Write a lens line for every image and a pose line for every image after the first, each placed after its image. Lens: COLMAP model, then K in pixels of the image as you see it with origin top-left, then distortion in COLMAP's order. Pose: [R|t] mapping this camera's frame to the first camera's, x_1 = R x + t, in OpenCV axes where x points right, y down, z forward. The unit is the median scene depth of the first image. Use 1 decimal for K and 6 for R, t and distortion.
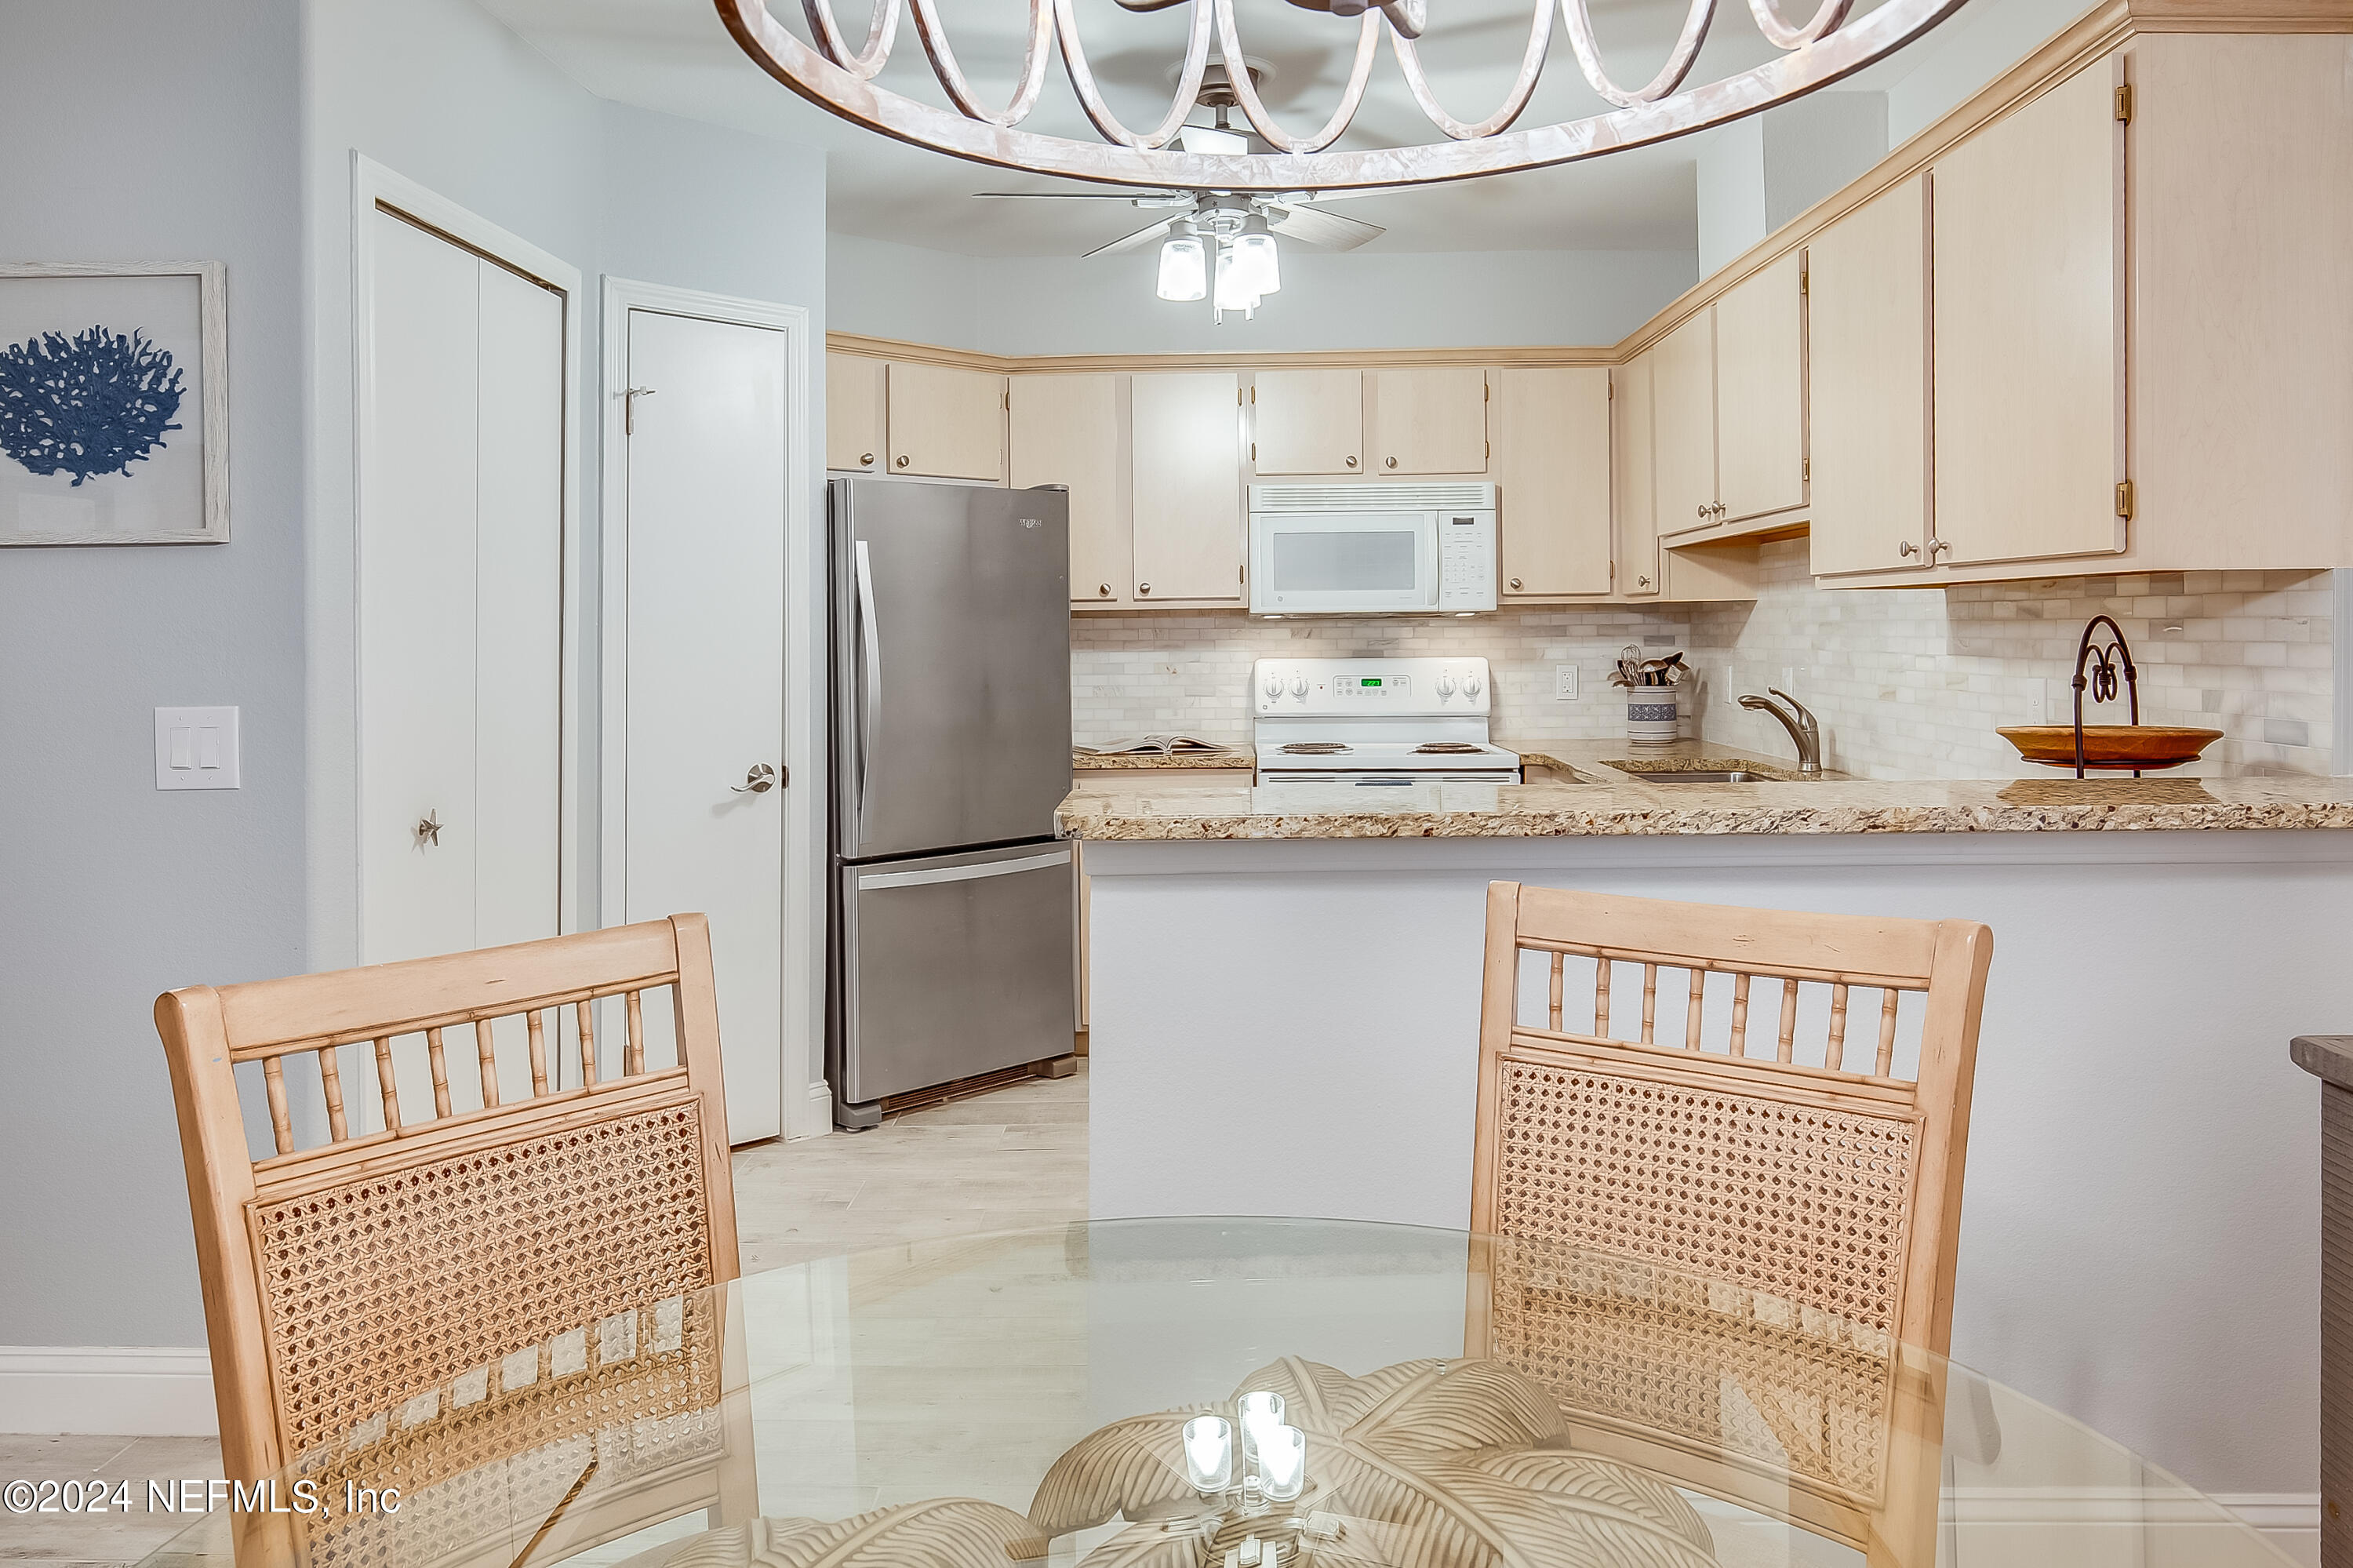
lens RADIAL K [[1642.5, 0, 1170.2], [0, 1642.5, 645.9], [0, 0, 1]] dist [-0.004467, -0.003171]
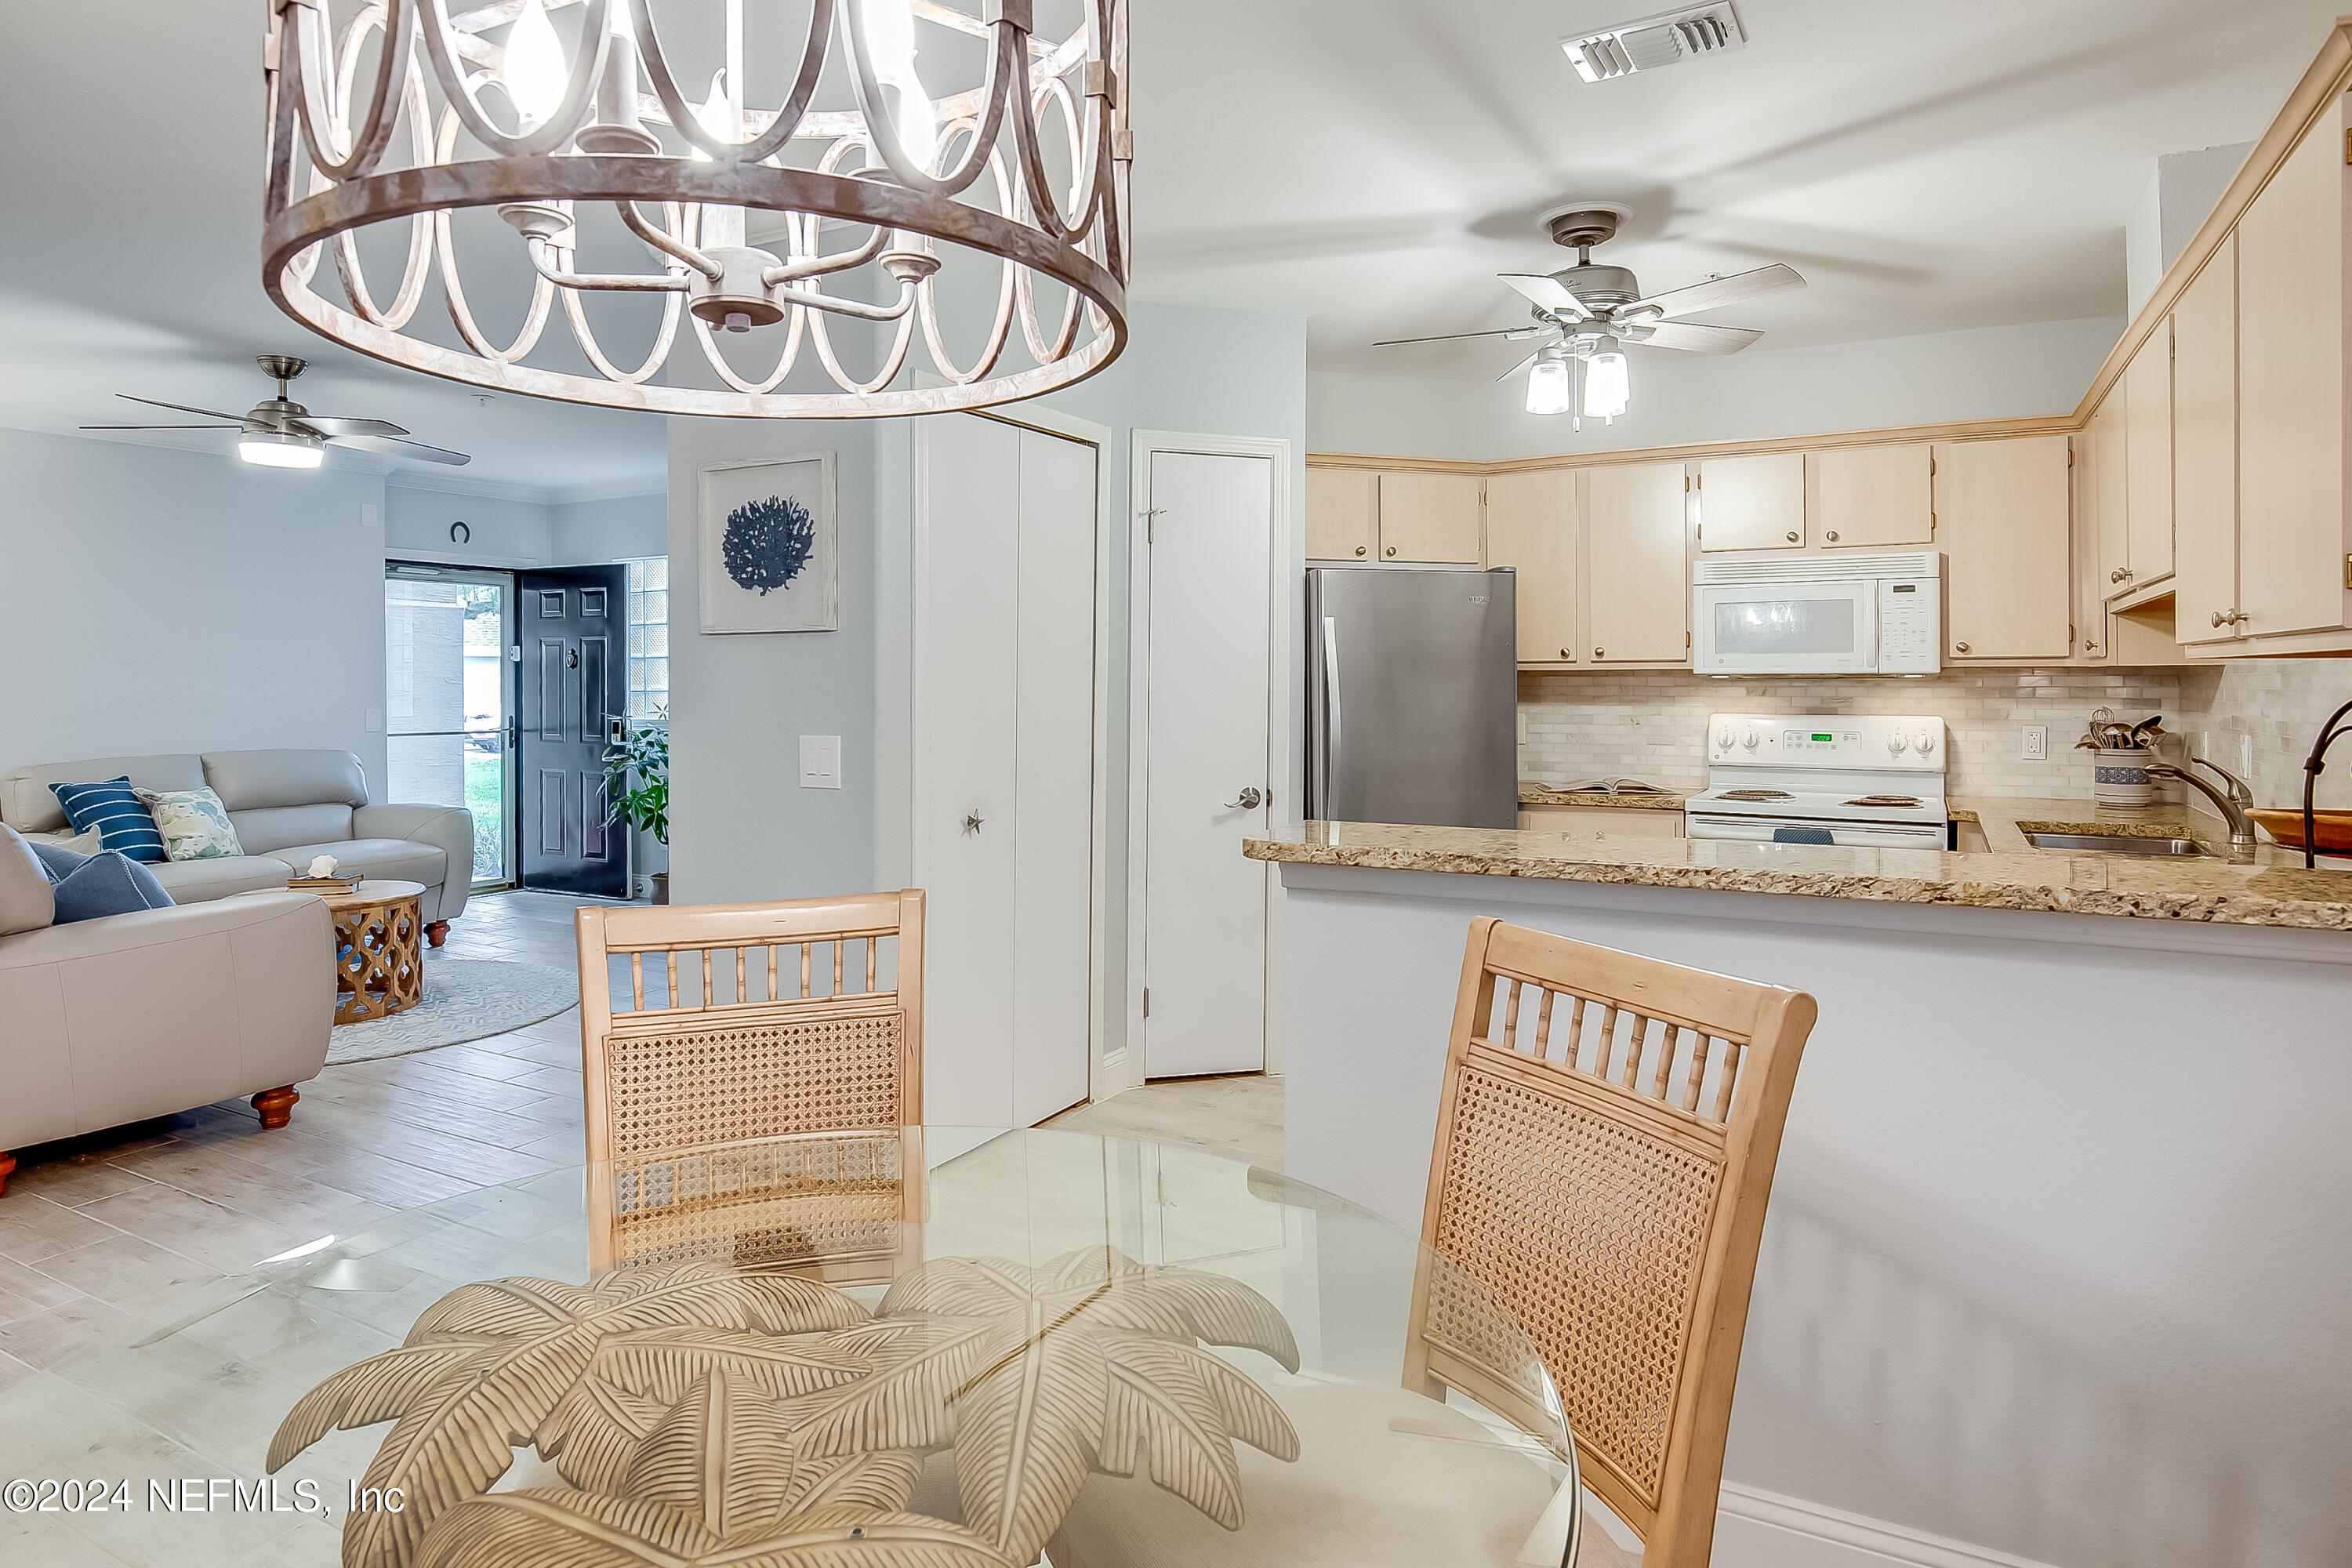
lens RADIAL K [[1347.8, 0, 1177.4], [0, 1347.8, 680.4], [0, 0, 1]] dist [-0.012759, -0.000899]
pose [[0.888497, 0.008886, -0.458797, 0.191608], [-0.011640, 0.999927, -0.003174, -0.009871], [0.458736, 0.008160, 0.888535, 0.010014]]
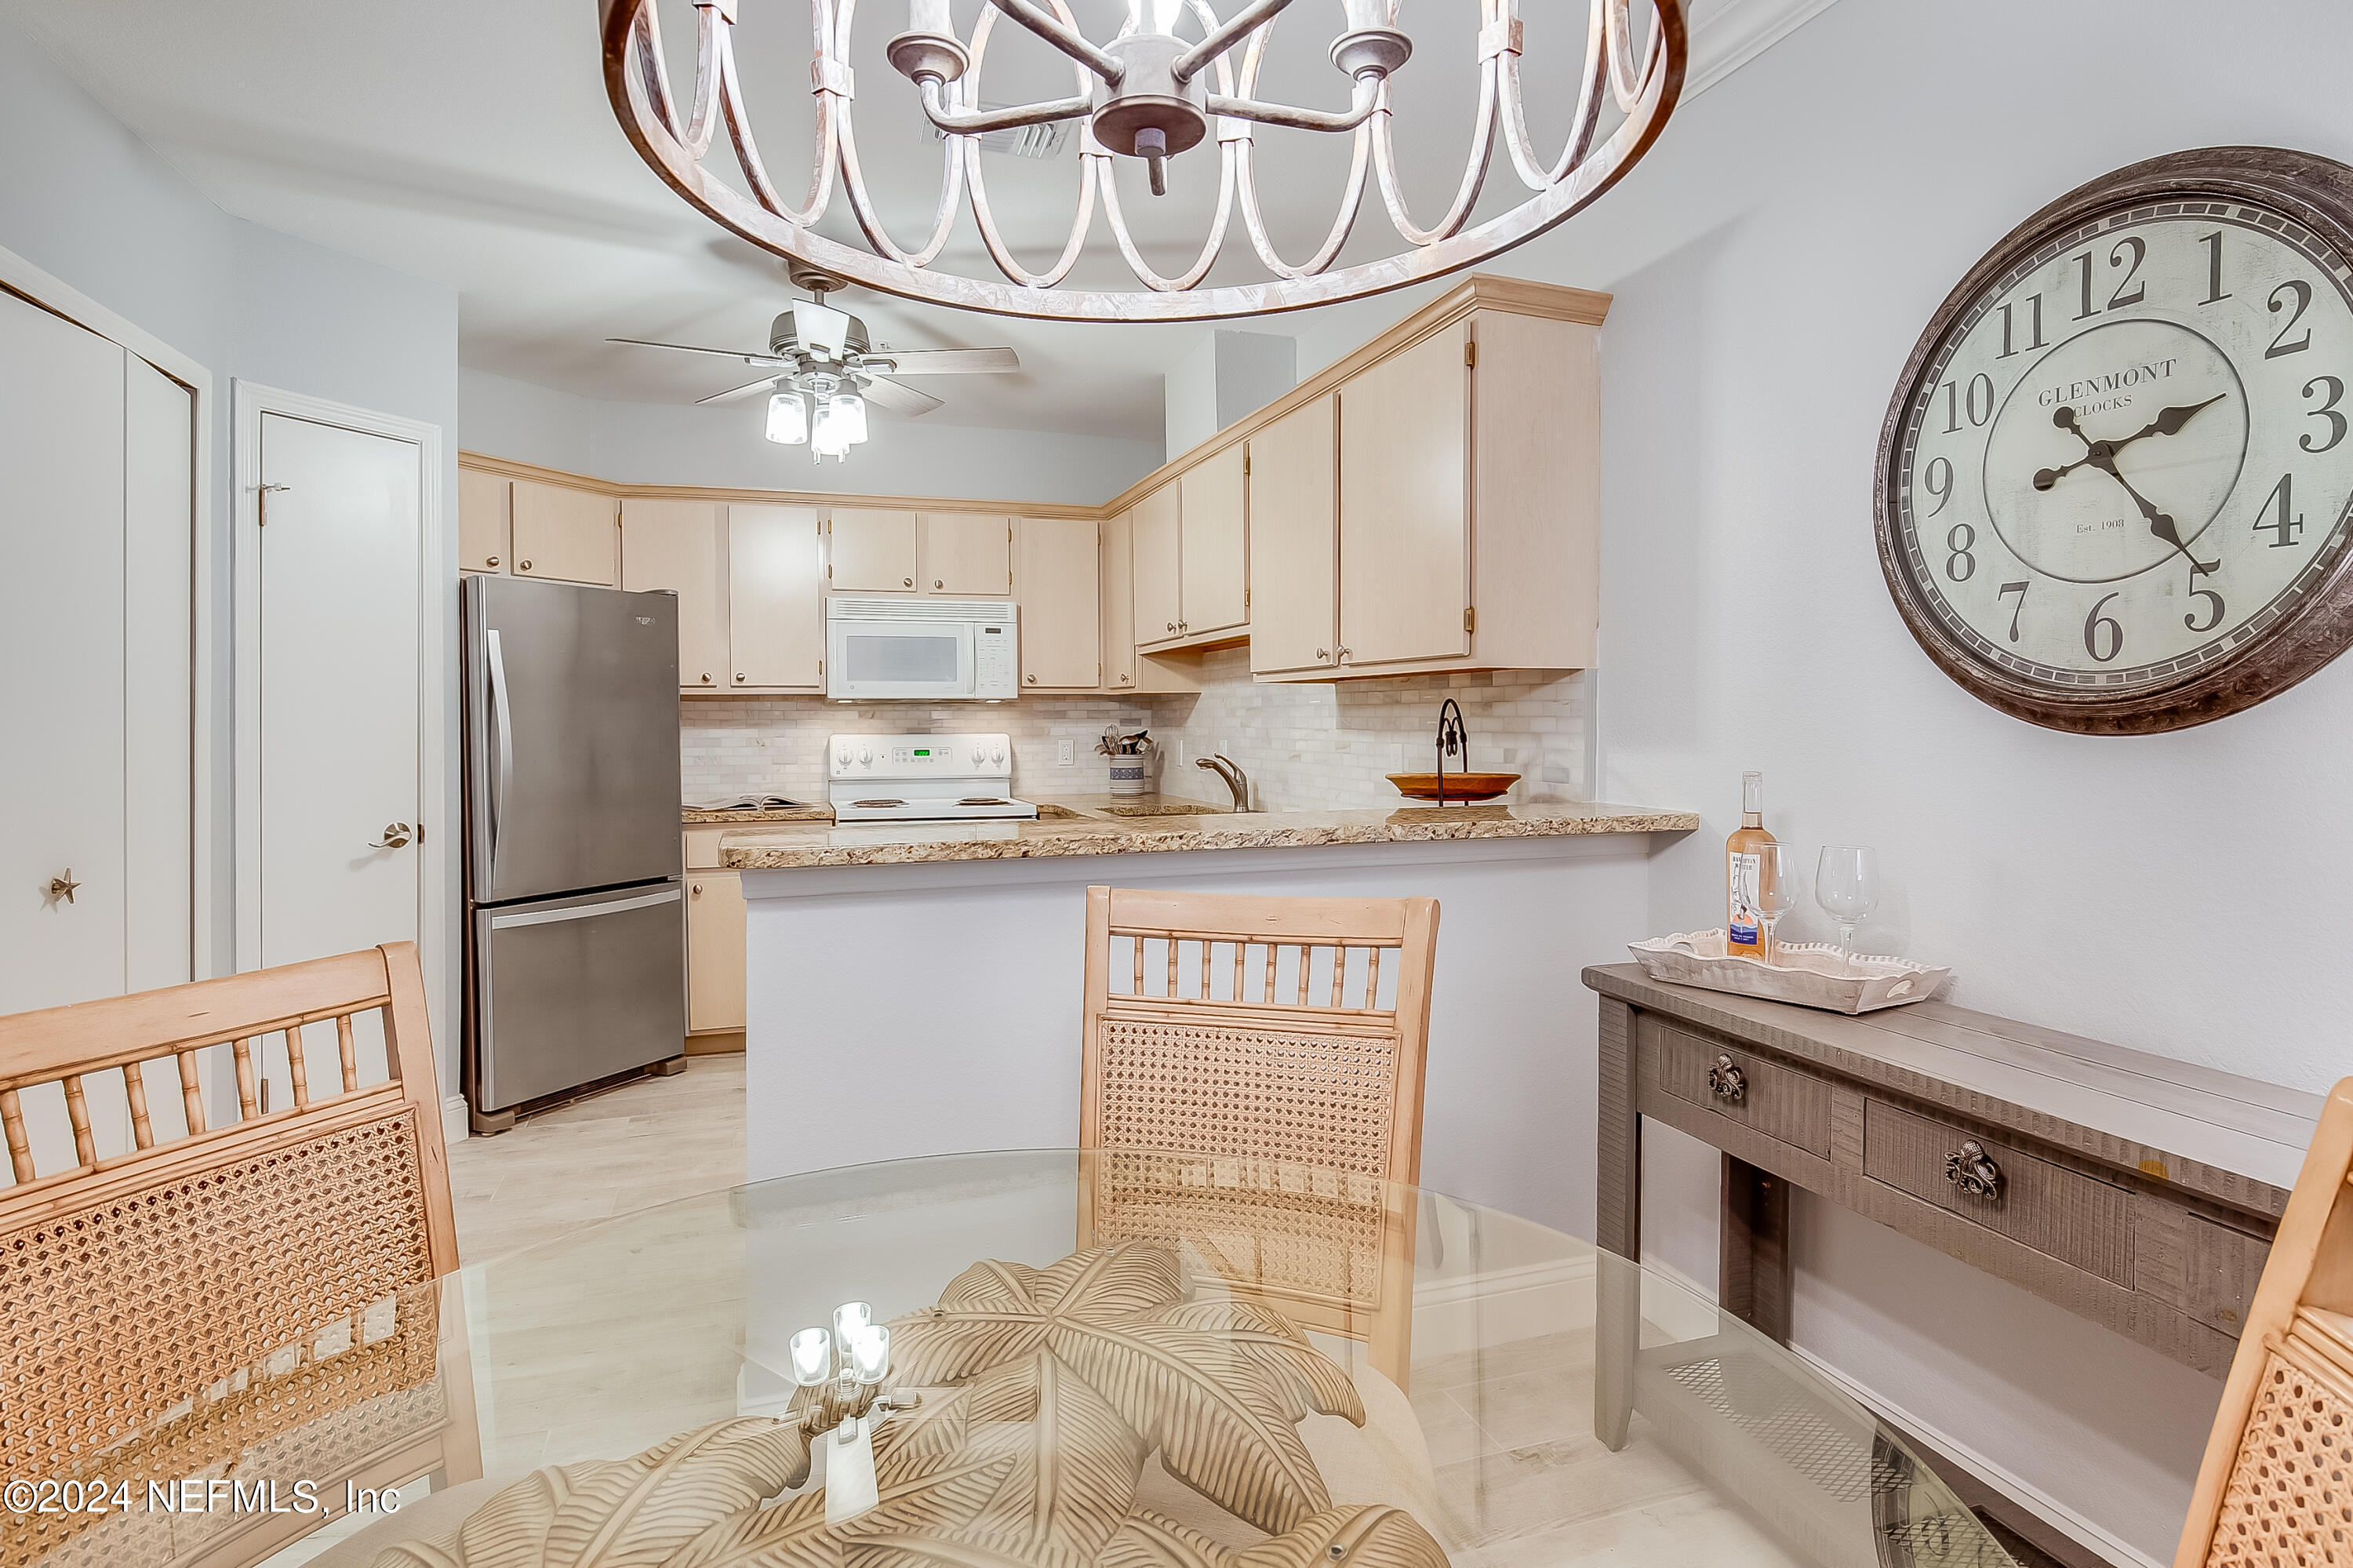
lens RADIAL K [[1225.1, 0, 1160.7], [0, 1225.1, 749.2], [0, 0, 1]] dist [-0.012818, 0.002724]
pose [[0.941201, -0.002027, 0.337842, -0.035098], [-0.002236, 0.999923, 0.012228, 0.008956], [-0.337840, -0.012265, 0.941124, 0.023575]]
